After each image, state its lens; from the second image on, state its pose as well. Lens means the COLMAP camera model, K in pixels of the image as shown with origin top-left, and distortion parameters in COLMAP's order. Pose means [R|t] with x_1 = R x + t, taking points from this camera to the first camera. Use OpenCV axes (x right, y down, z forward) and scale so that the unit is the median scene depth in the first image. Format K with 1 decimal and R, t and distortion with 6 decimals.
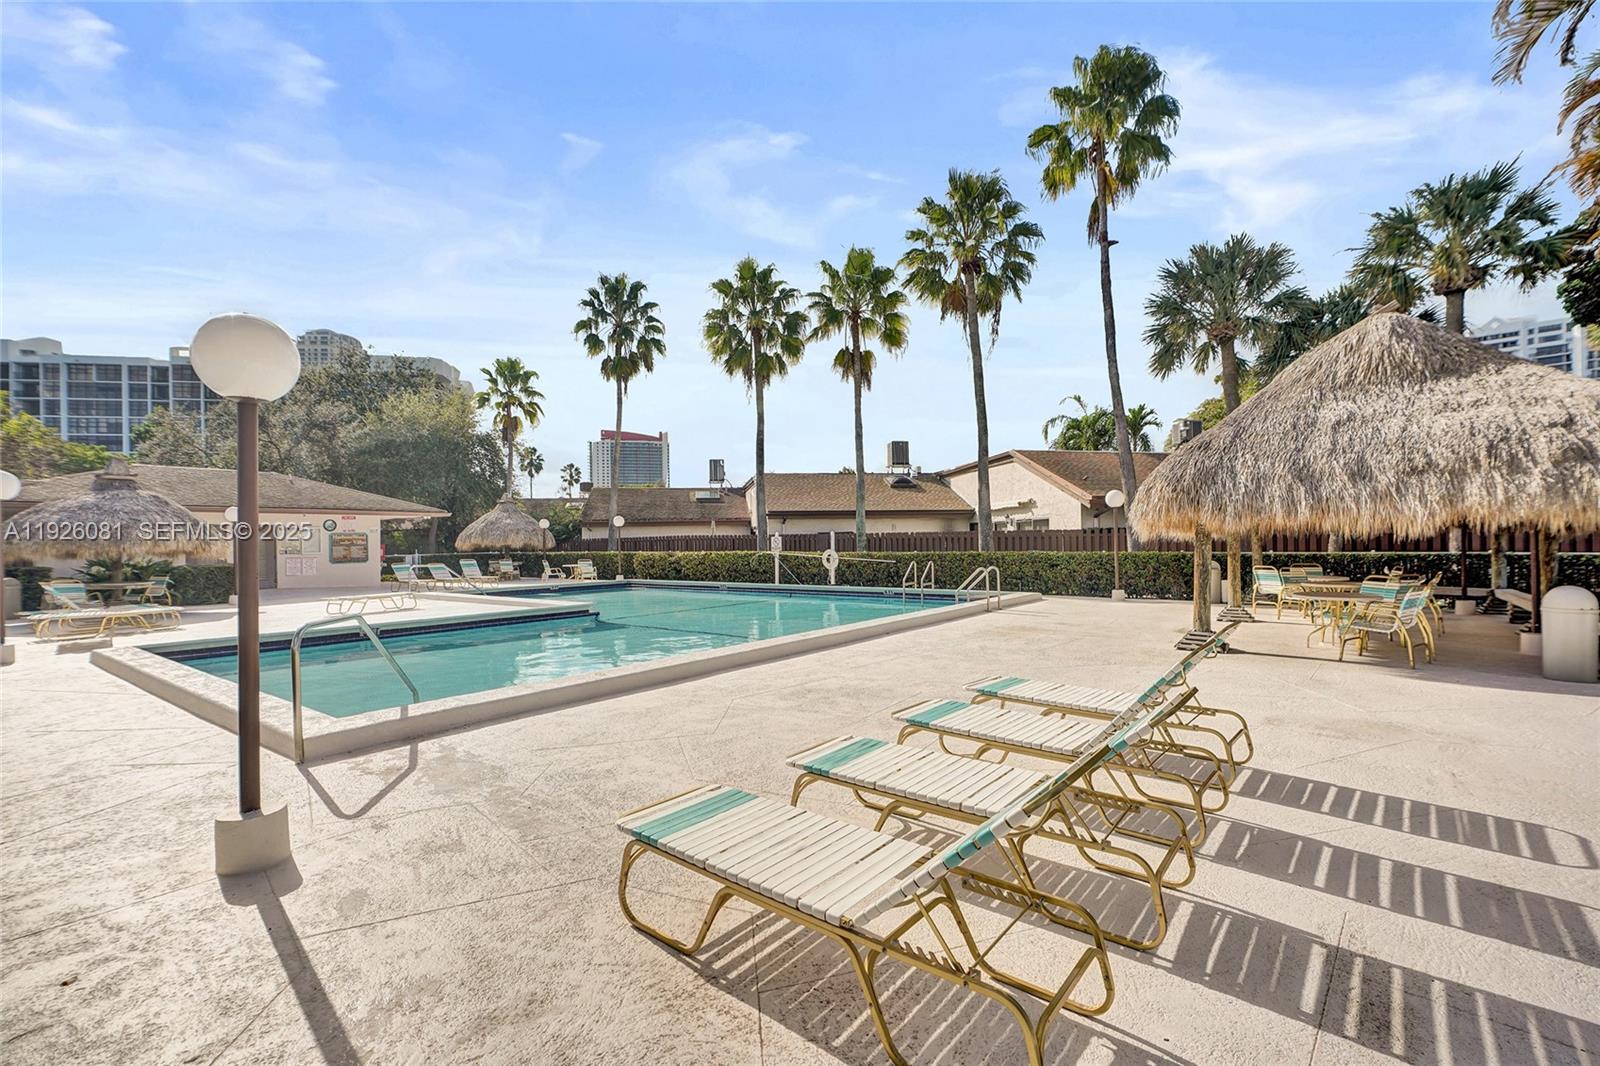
lens RADIAL K [[729.6, 0, 799.0], [0, 729.6, 538.1], [0, 0, 1]] dist [-0.000578, -0.000227]
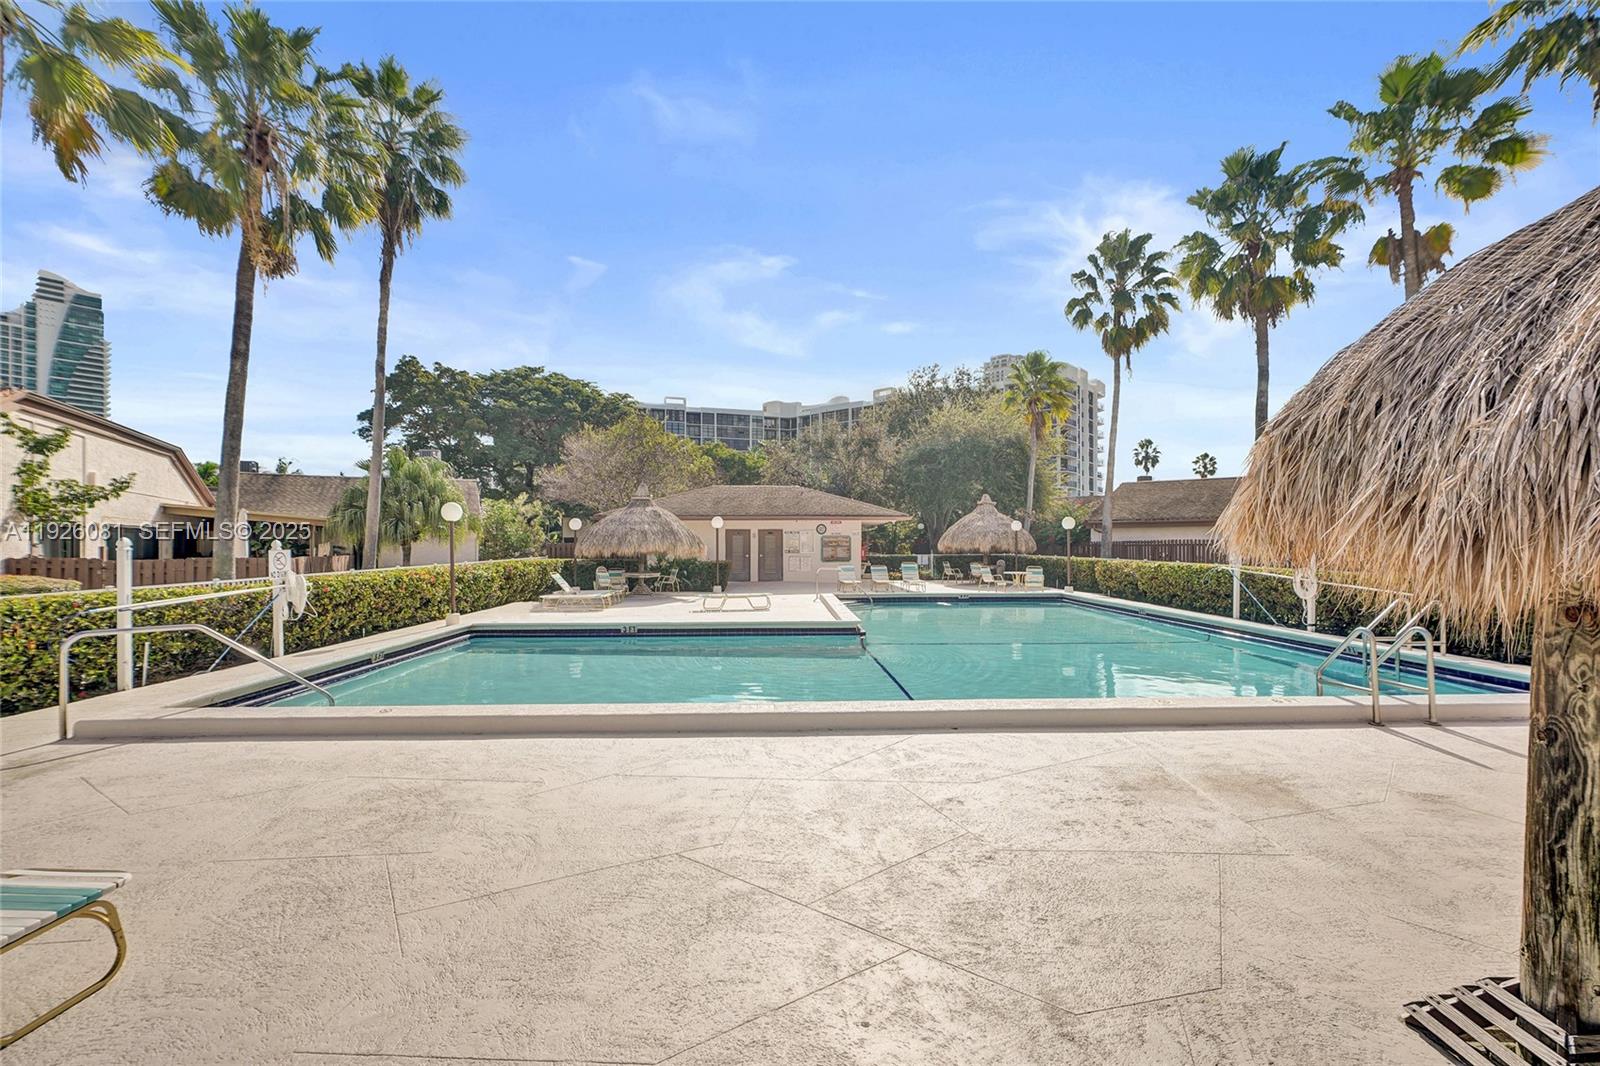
lens RADIAL K [[729.6, 0, 799.0], [0, 729.6, 538.1], [0, 0, 1]] dist [-0.000578, -0.000227]
pose [[0.596466, 0.010244, -0.802573, 0.257342], [-0.006927, 0.999947, 0.007615, -0.011264], [0.802609, 0.001017, 0.596505, 0.254709]]
